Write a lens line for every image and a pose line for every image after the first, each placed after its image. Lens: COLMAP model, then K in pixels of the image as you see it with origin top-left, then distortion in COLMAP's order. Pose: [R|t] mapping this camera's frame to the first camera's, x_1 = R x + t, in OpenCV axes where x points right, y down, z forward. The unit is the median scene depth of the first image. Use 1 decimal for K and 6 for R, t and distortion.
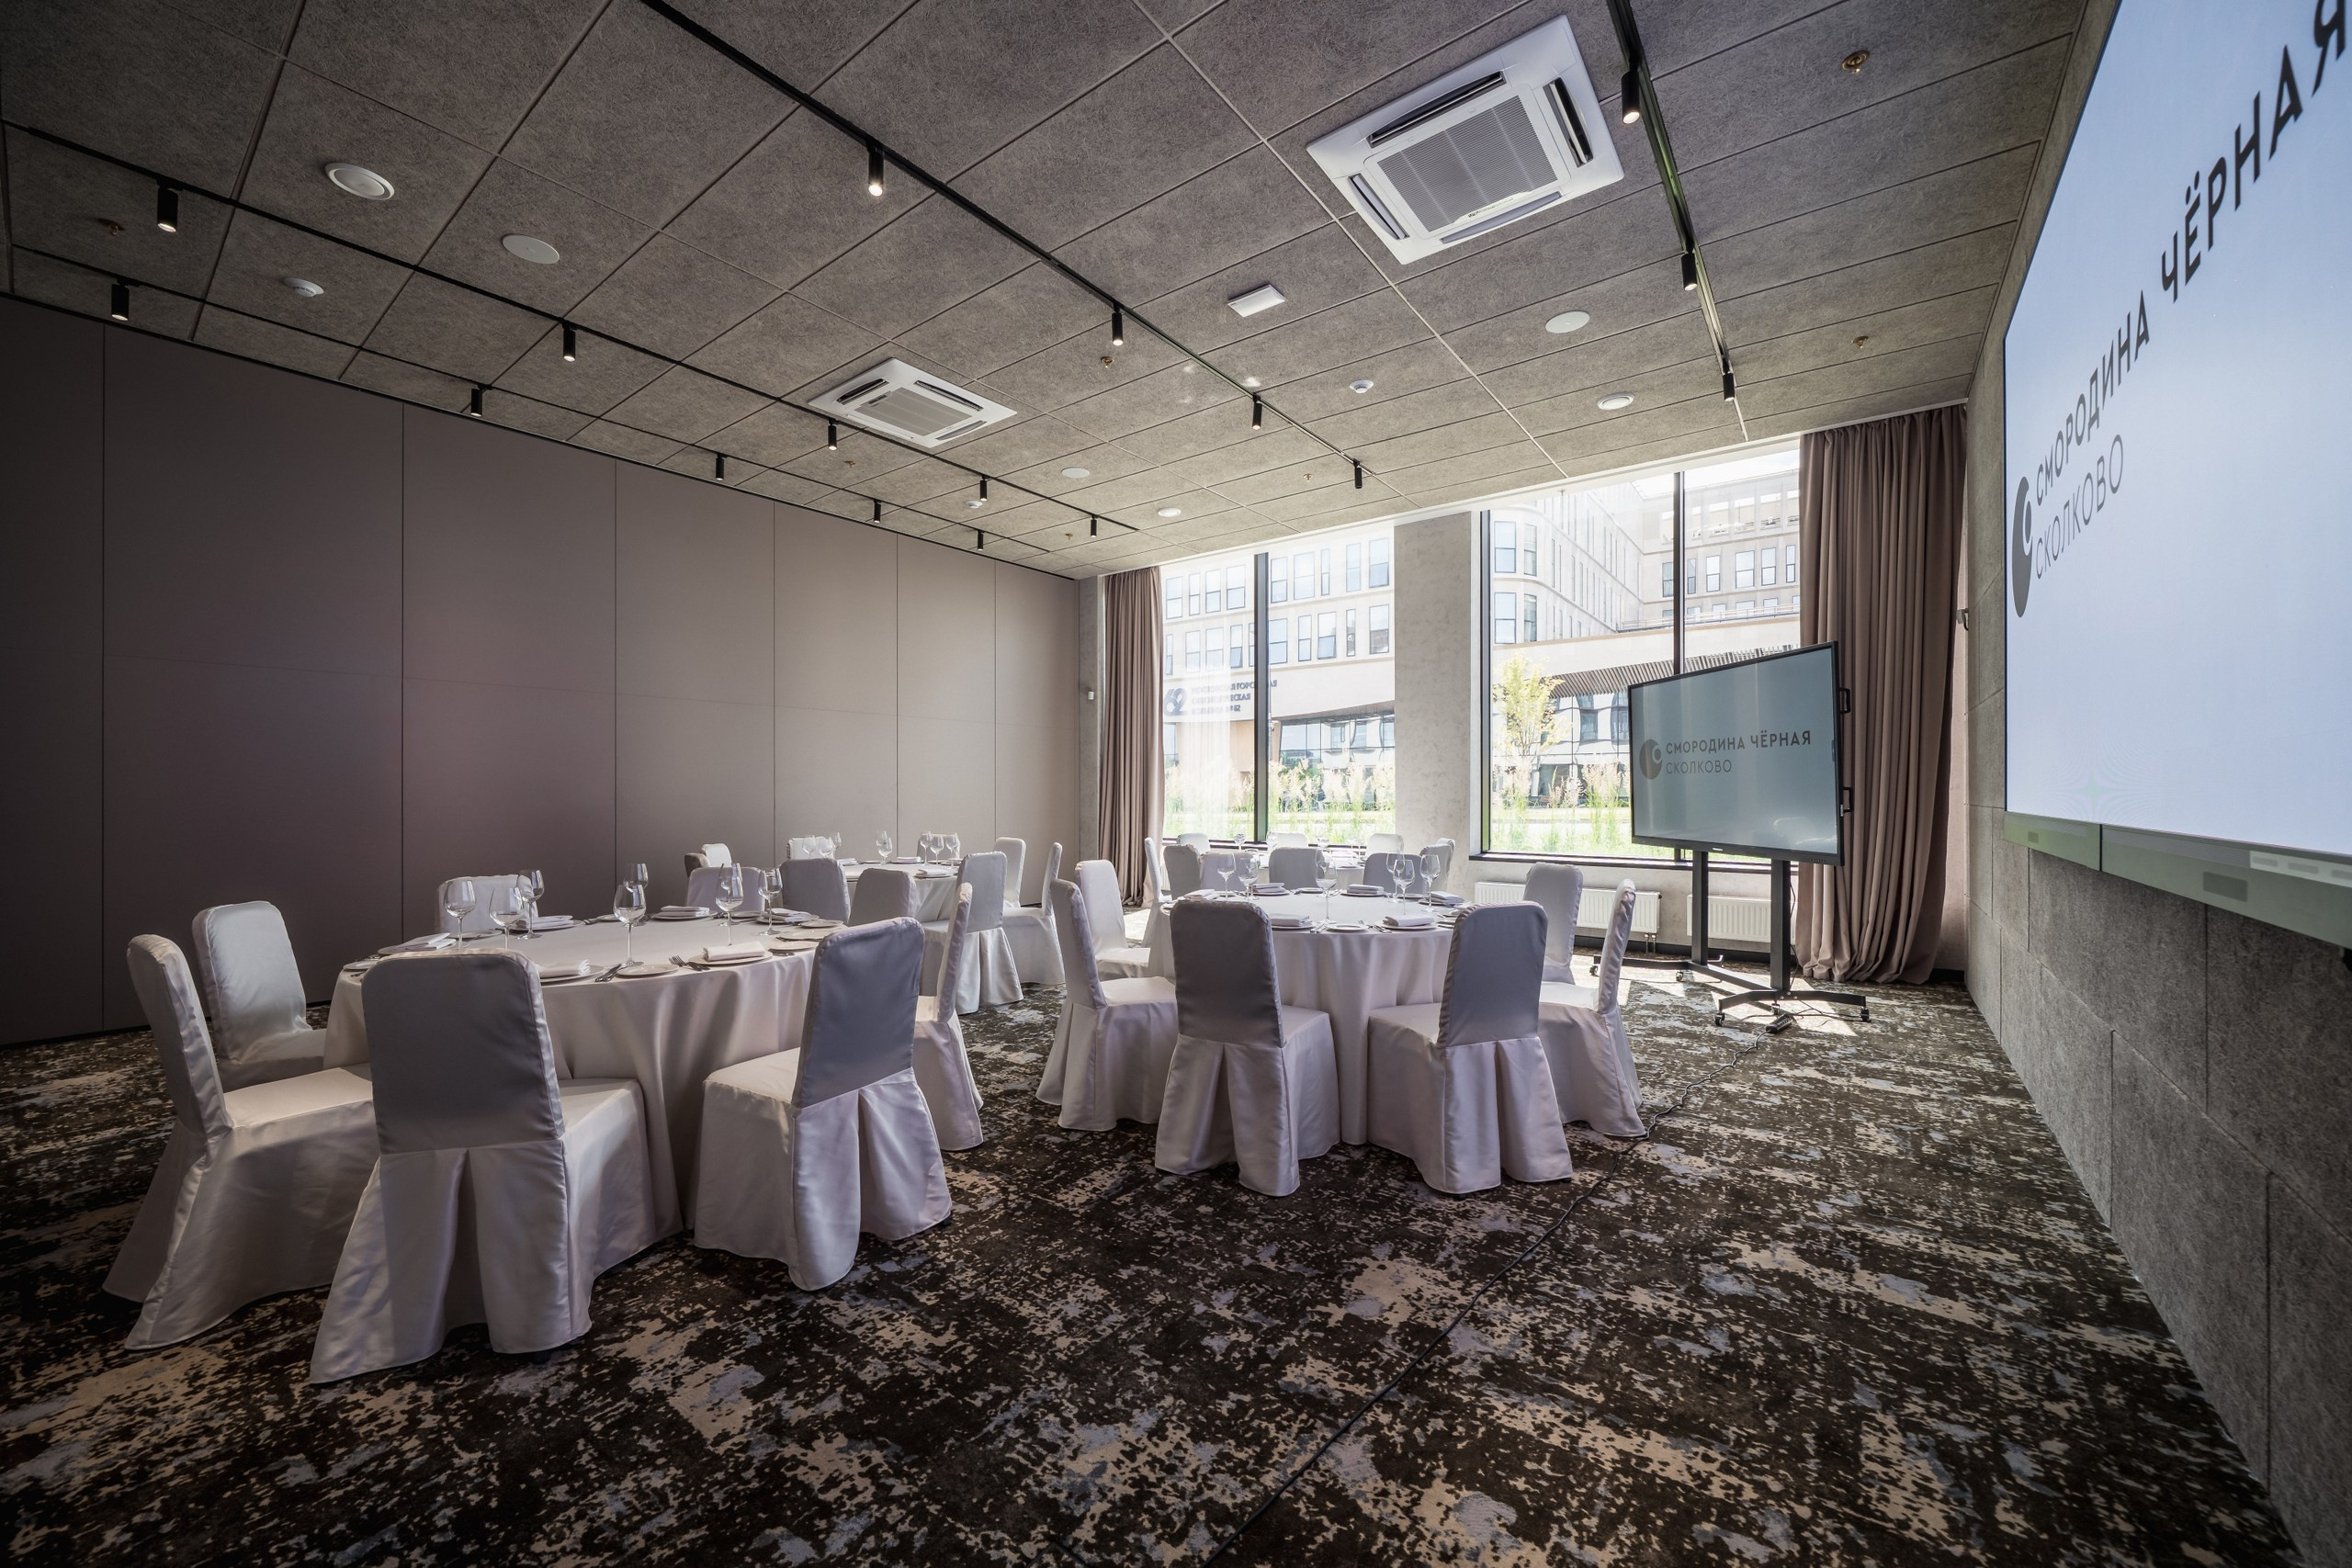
lens RADIAL K [[888.1, 0, 1172.8], [0, 888.1, 791.0], [0, 0, 1]] dist [-0.000803, 0.000180]
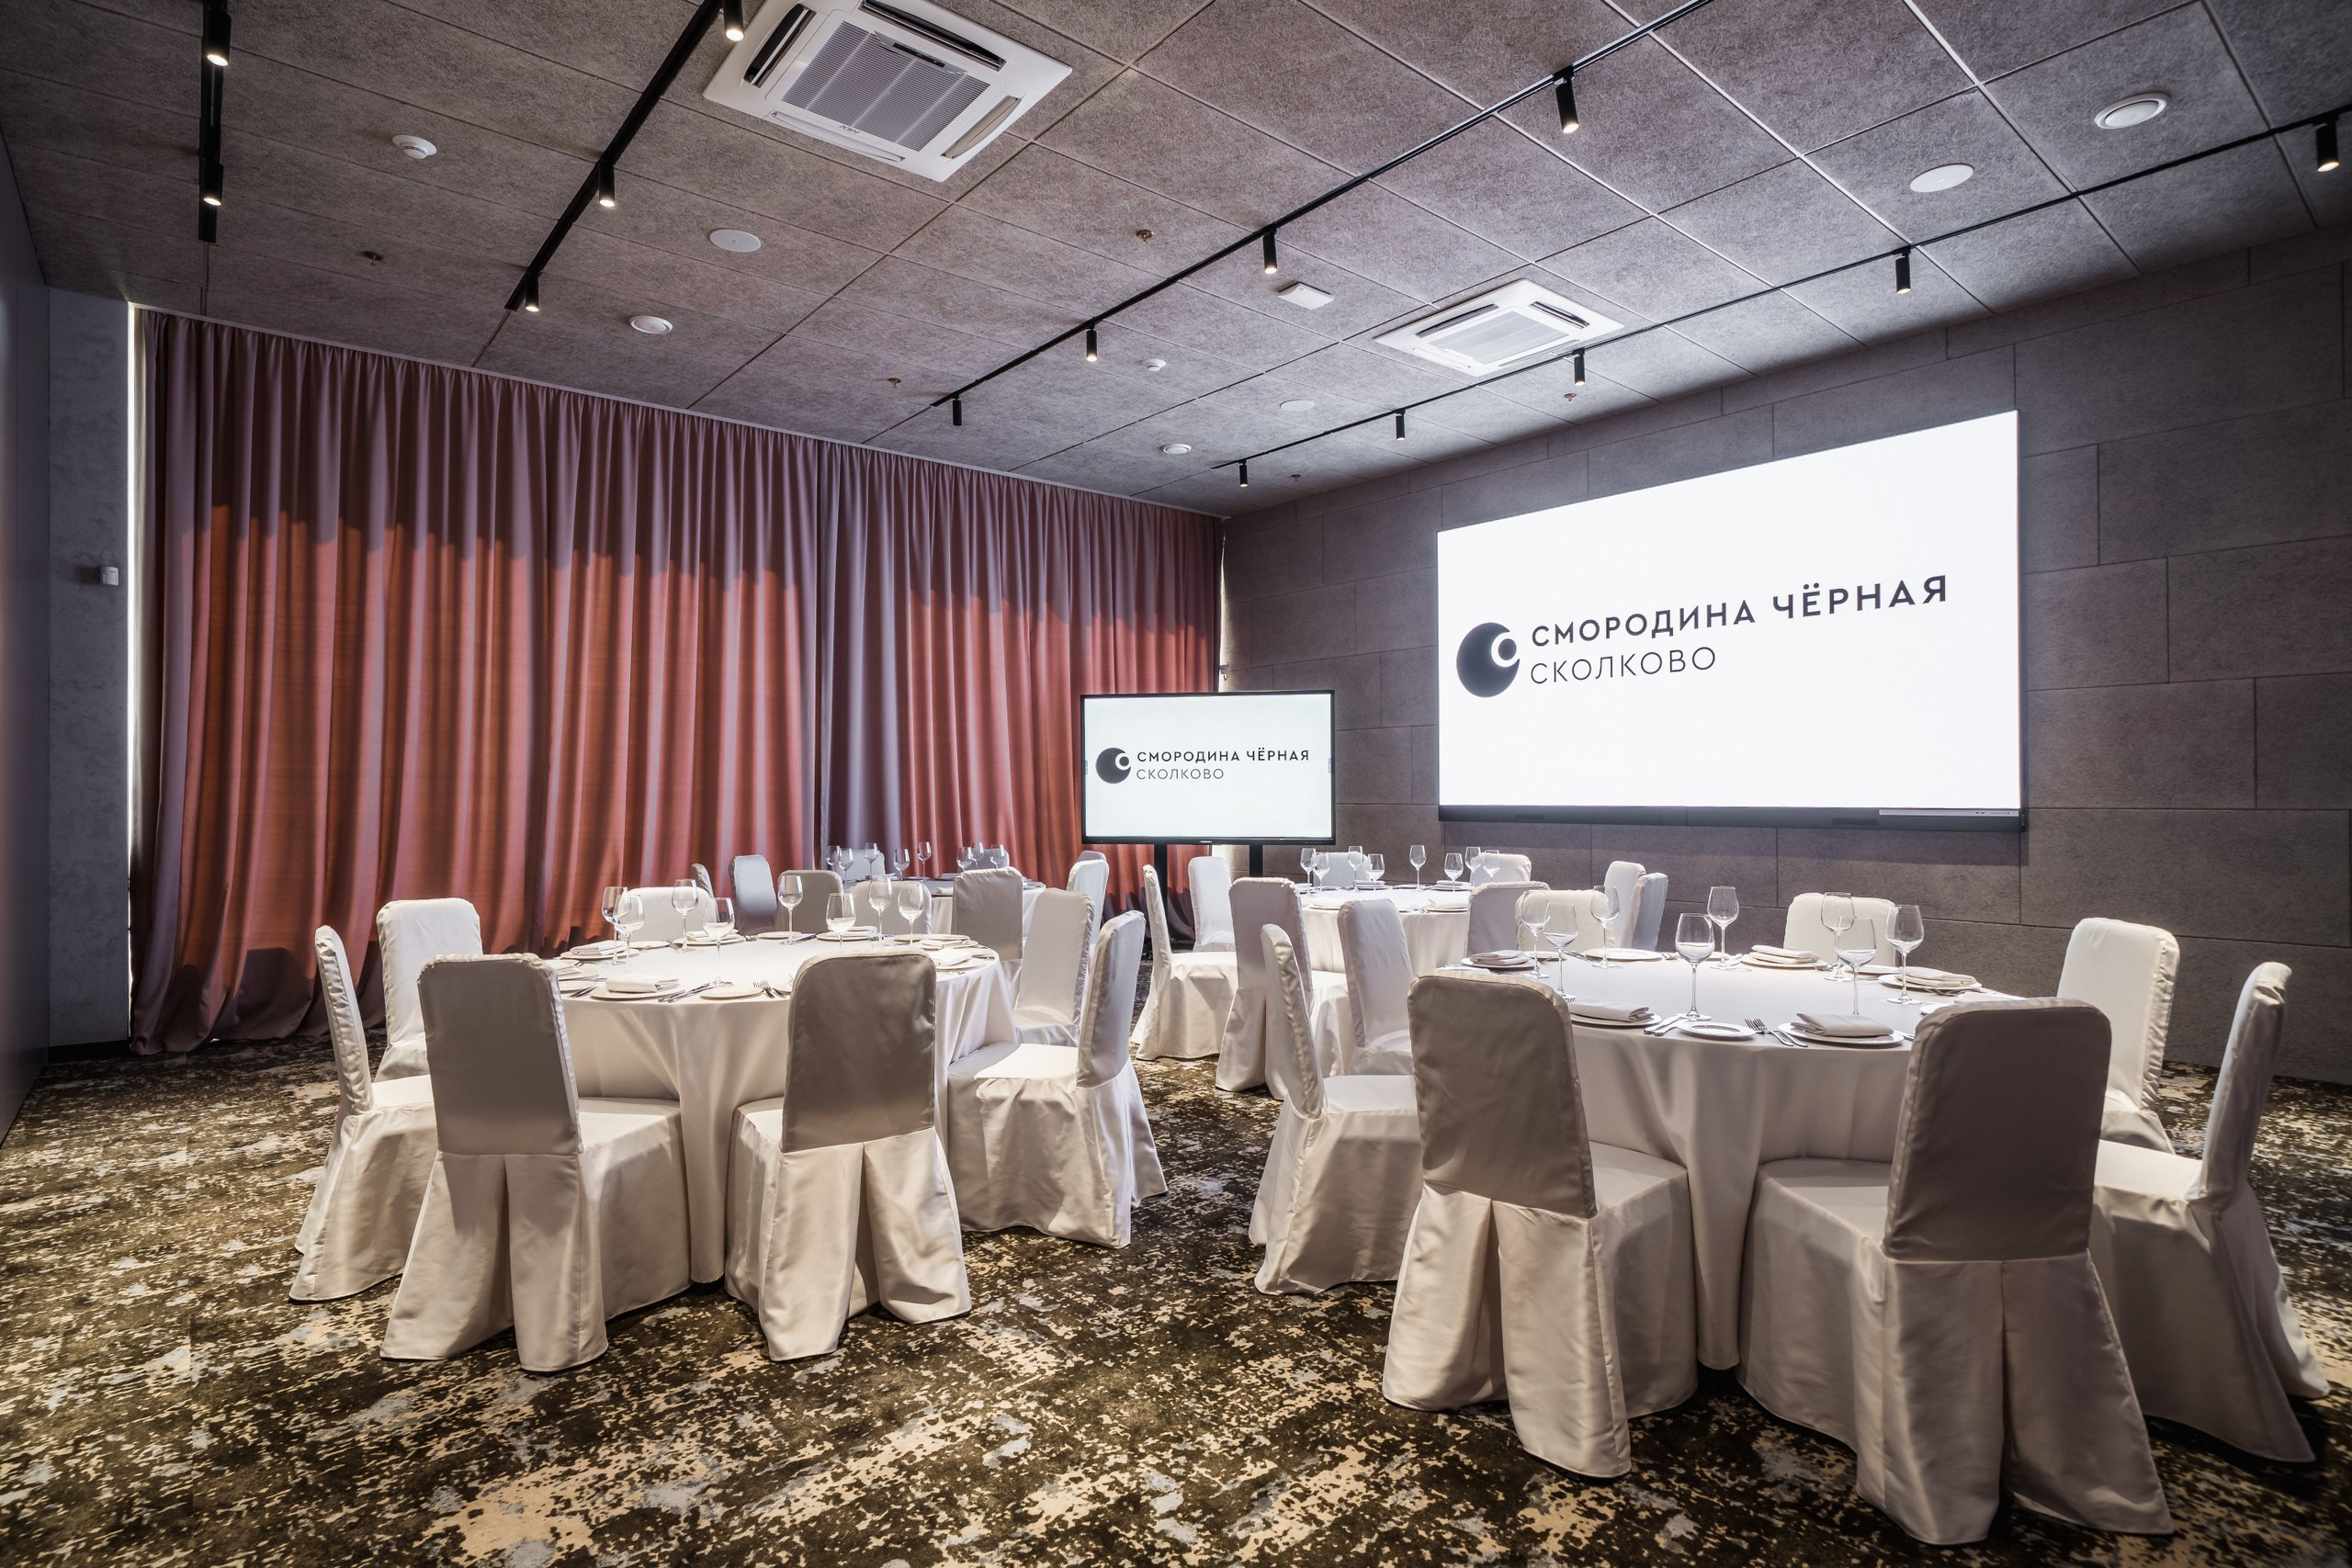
lens RADIAL K [[1169.0, 0, 1169.3], [0, 1169.0, 784.8], [0, 0, 1]] dist [0.003118, 0.000171]
pose [[0.223013, 0.006081, 0.974796, -2.125316], [0.004647, 0.999963, -0.007302, -0.002938], [-0.974804, 0.006158, 0.222976, 1.519824]]
